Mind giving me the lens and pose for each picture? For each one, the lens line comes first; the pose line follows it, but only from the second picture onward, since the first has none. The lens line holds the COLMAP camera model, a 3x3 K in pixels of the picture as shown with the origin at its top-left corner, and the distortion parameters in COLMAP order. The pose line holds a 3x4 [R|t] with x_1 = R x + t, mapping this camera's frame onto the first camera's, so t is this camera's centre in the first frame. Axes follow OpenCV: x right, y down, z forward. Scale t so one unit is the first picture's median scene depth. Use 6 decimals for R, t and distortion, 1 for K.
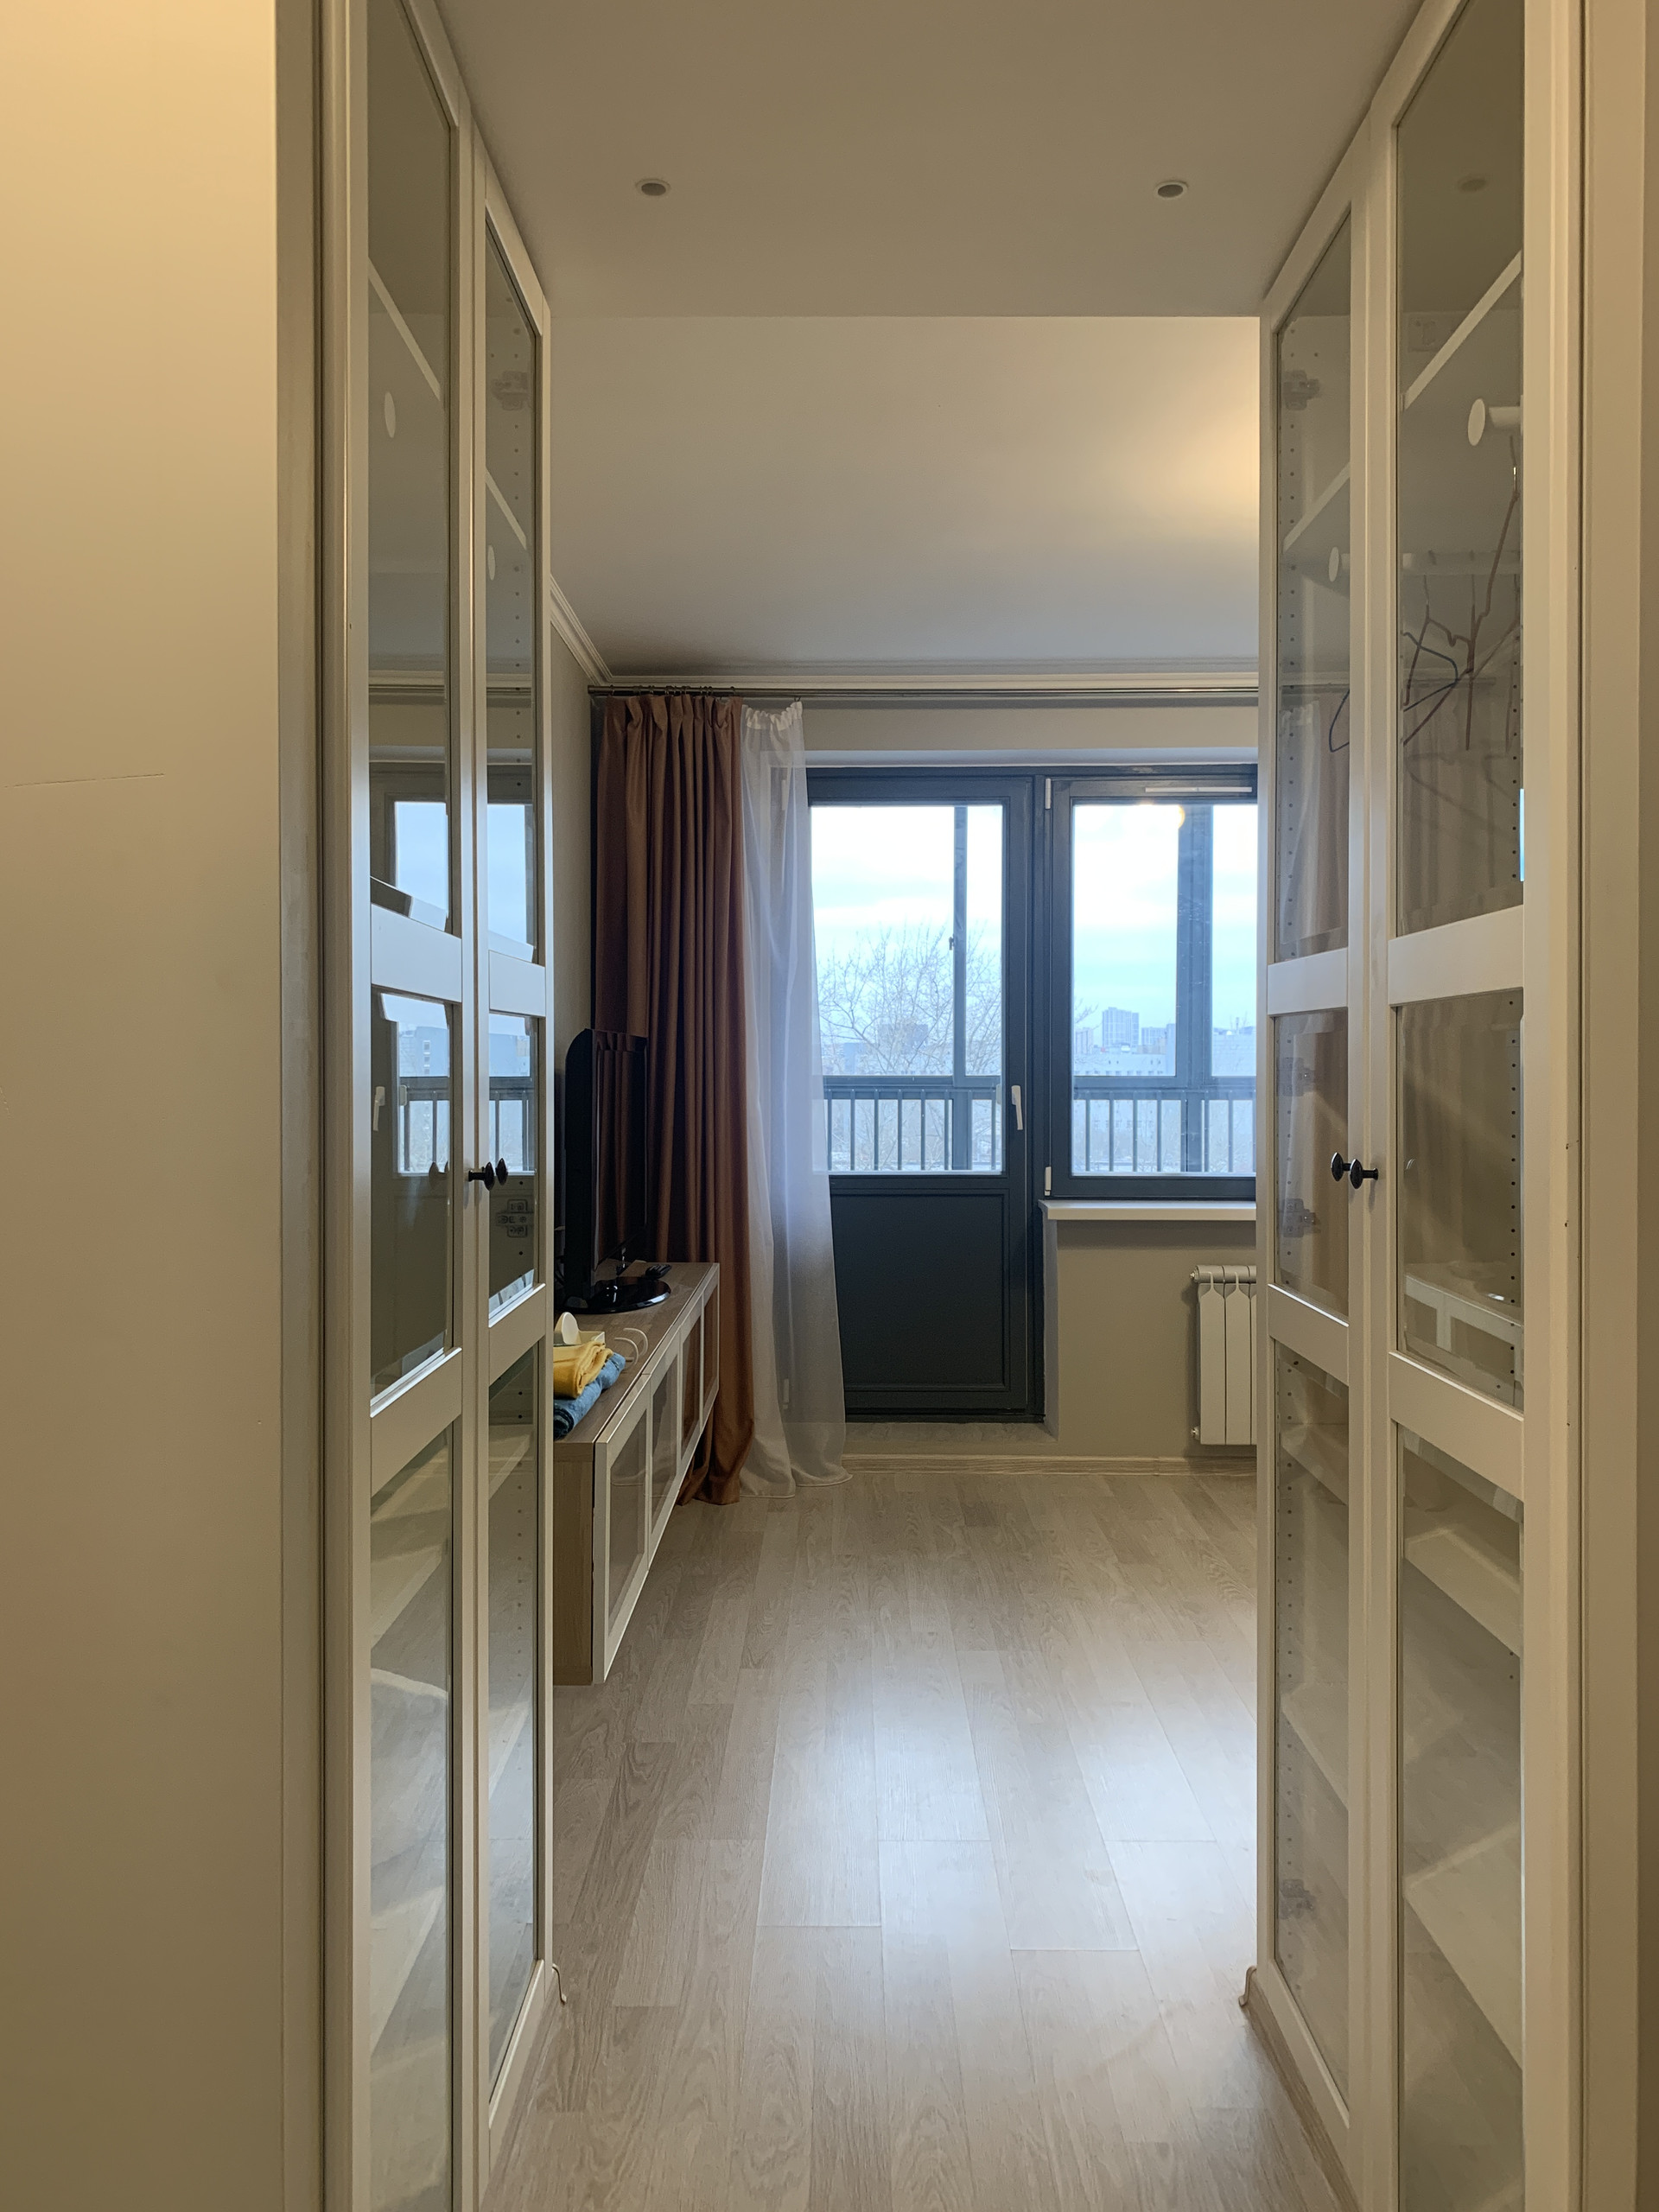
lens RADIAL K [[1675.3, 0, 819.6], [0, 1675.3, 1109.9], [0, 0, 1]] dist [-0.002799, -0.016324]
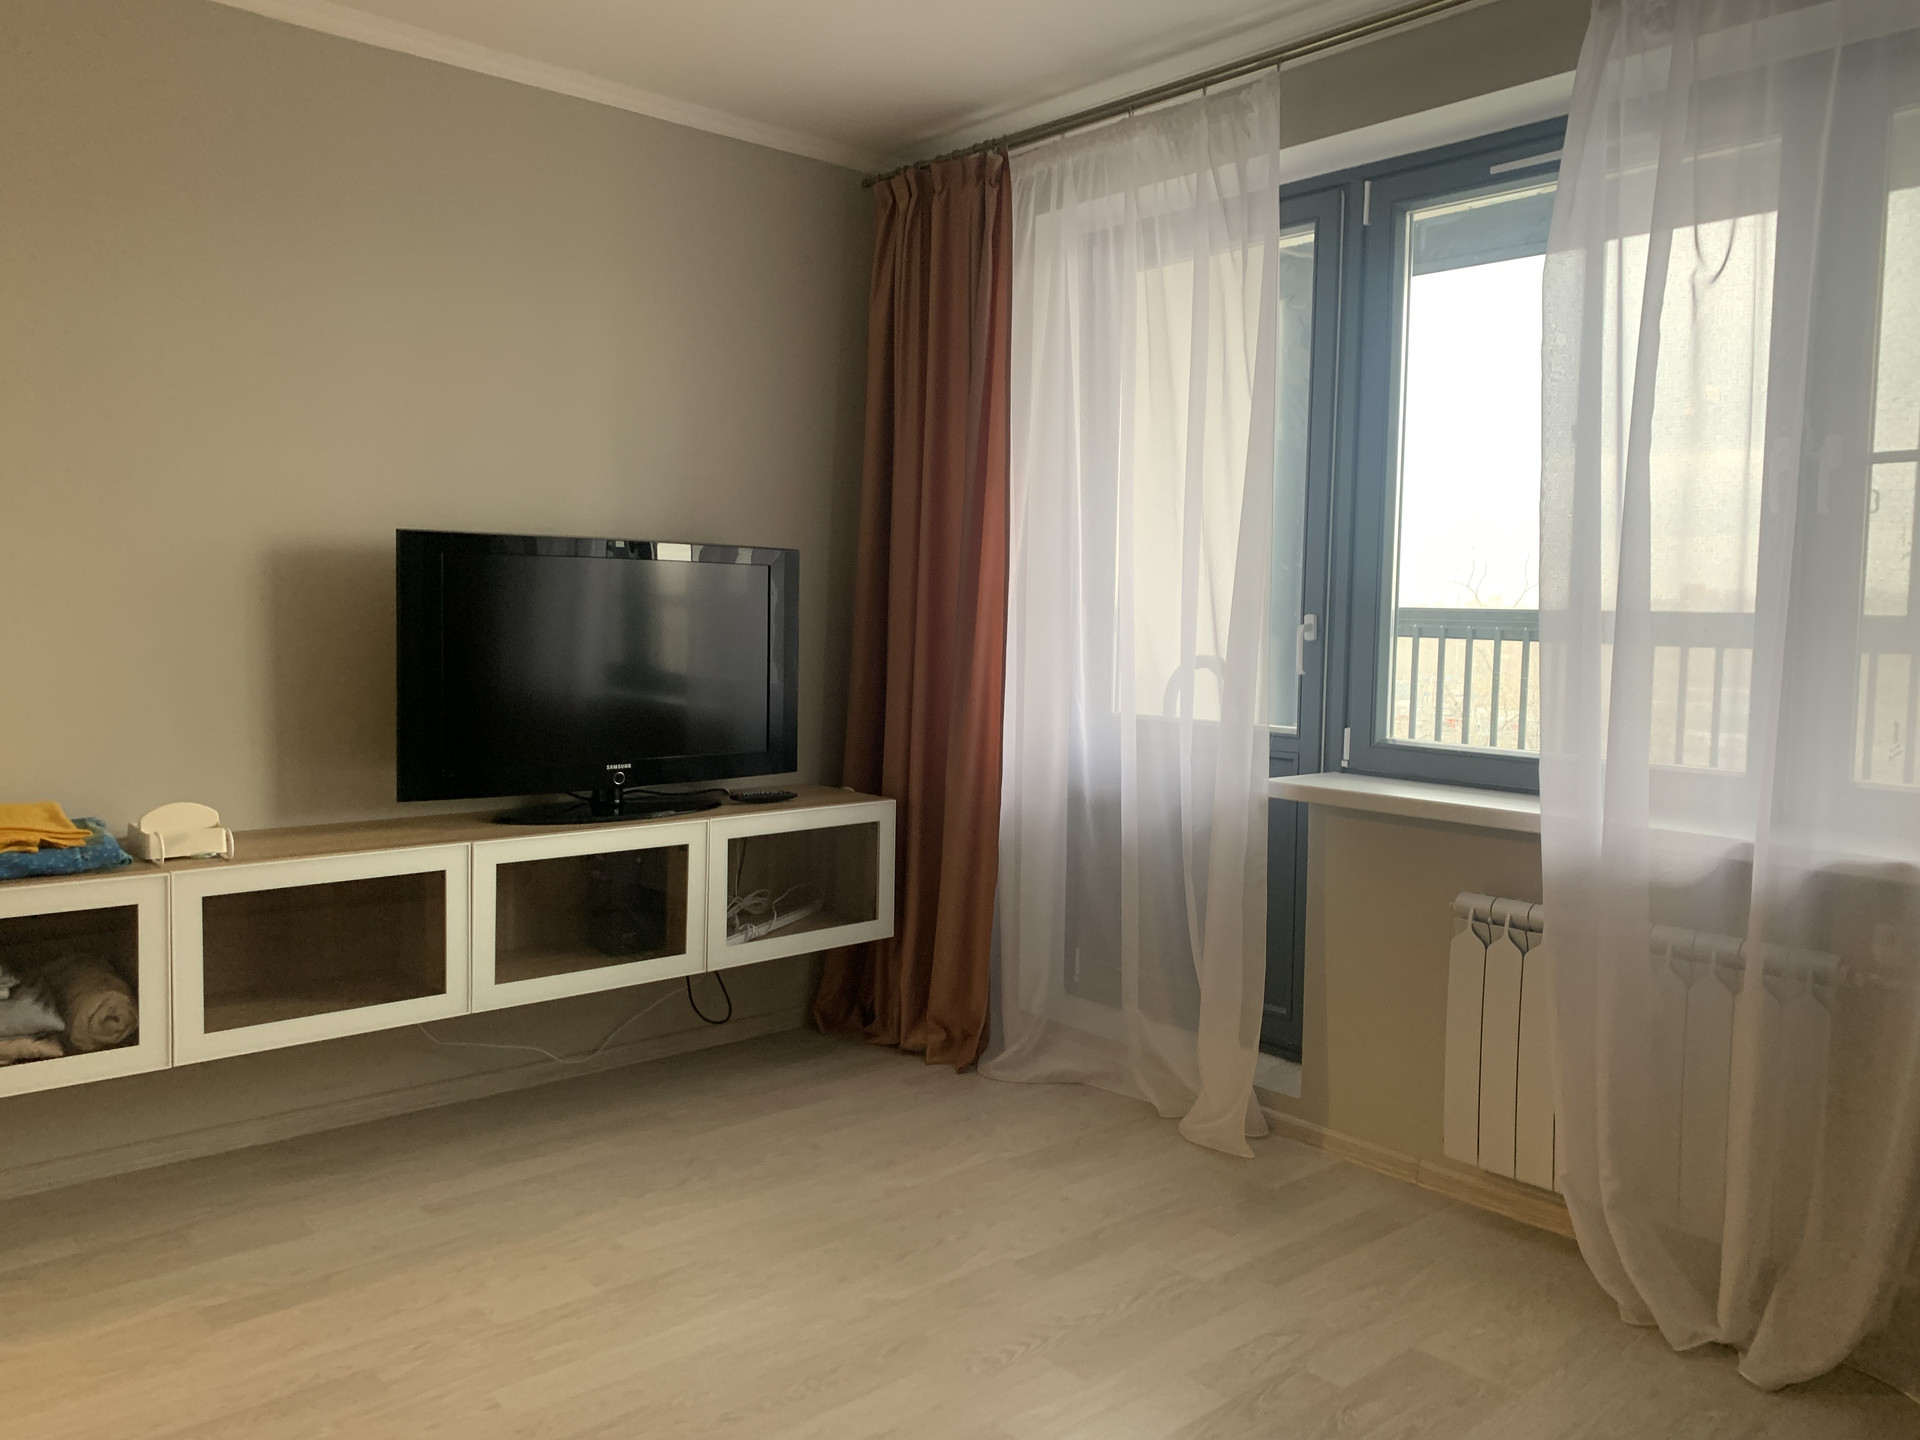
lens RADIAL K [[1443.0, 0, 960.0], [0, 1443.0, 720.0], [0, 0, 1]] dist [0.061671, -0.001476]
pose [[0.661405, 0.070085, -0.746747, 0.493458], [-0.036435, 0.997452, 0.061343, -0.001996], [0.749143, -0.013365, 0.662273, 0.450917]]
